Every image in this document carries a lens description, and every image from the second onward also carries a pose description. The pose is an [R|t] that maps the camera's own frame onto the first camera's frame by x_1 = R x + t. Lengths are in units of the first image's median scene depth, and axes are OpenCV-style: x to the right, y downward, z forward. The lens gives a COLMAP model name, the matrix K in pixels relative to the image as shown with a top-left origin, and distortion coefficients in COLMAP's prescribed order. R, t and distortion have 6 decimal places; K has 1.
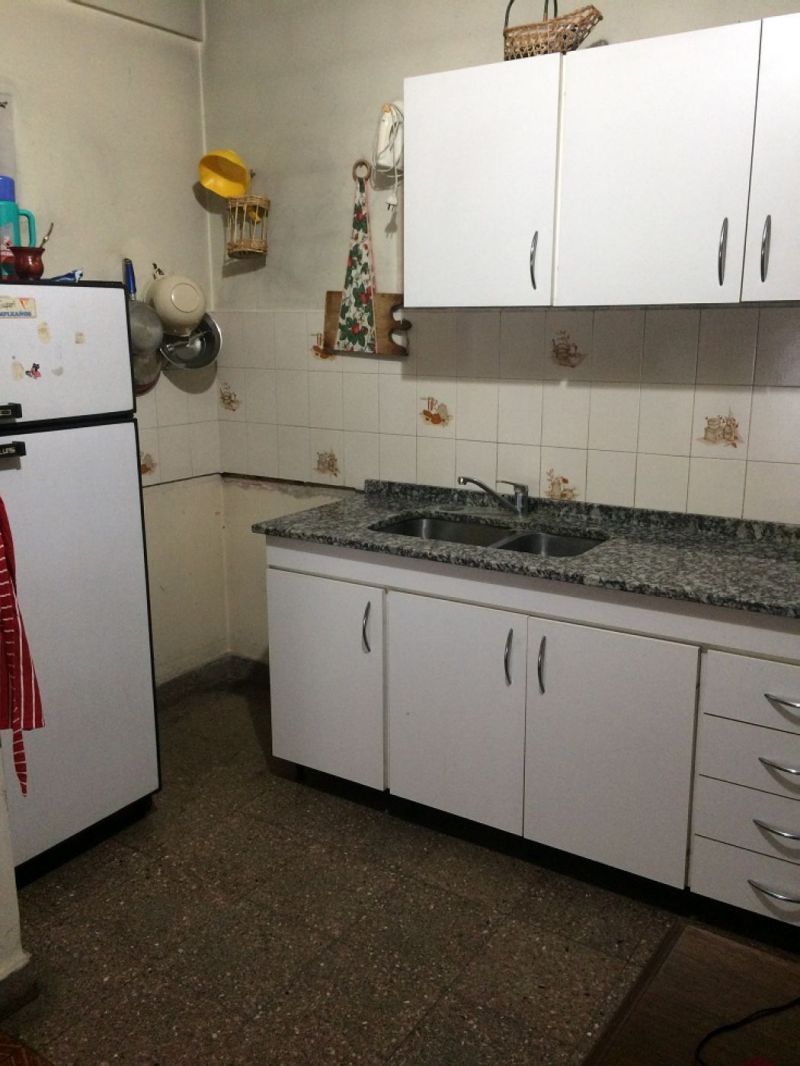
lens RADIAL K [[921.3, 0, 400.8], [0, 921.3, 533.0], [0, 0, 1]] dist [0.066691, -0.005525]
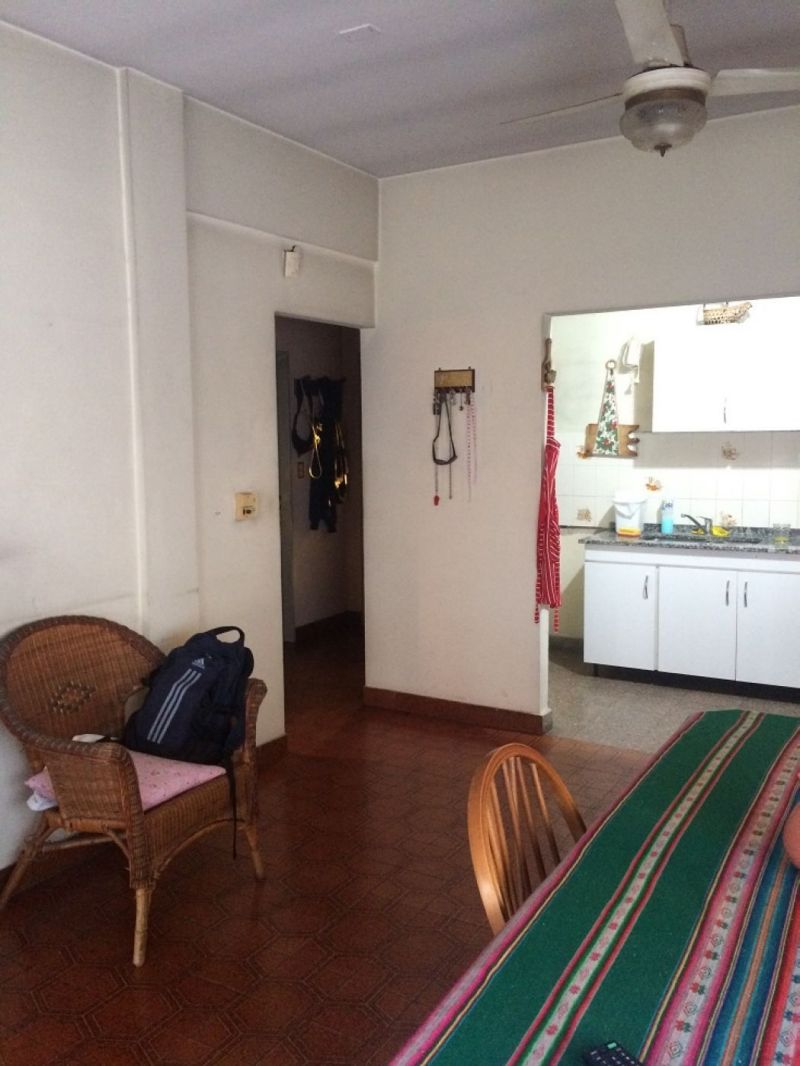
lens RADIAL K [[921.3, 0, 398.6], [0, 921.3, 531.2], [0, 0, 1]] dist [0.066691, -0.005525]
pose [[0.998809, -0.014780, 0.046494, -0.579934], [0.020530, 0.991851, -0.125736, 0.195327], [-0.044257, 0.126541, 0.990974, -0.867918]]
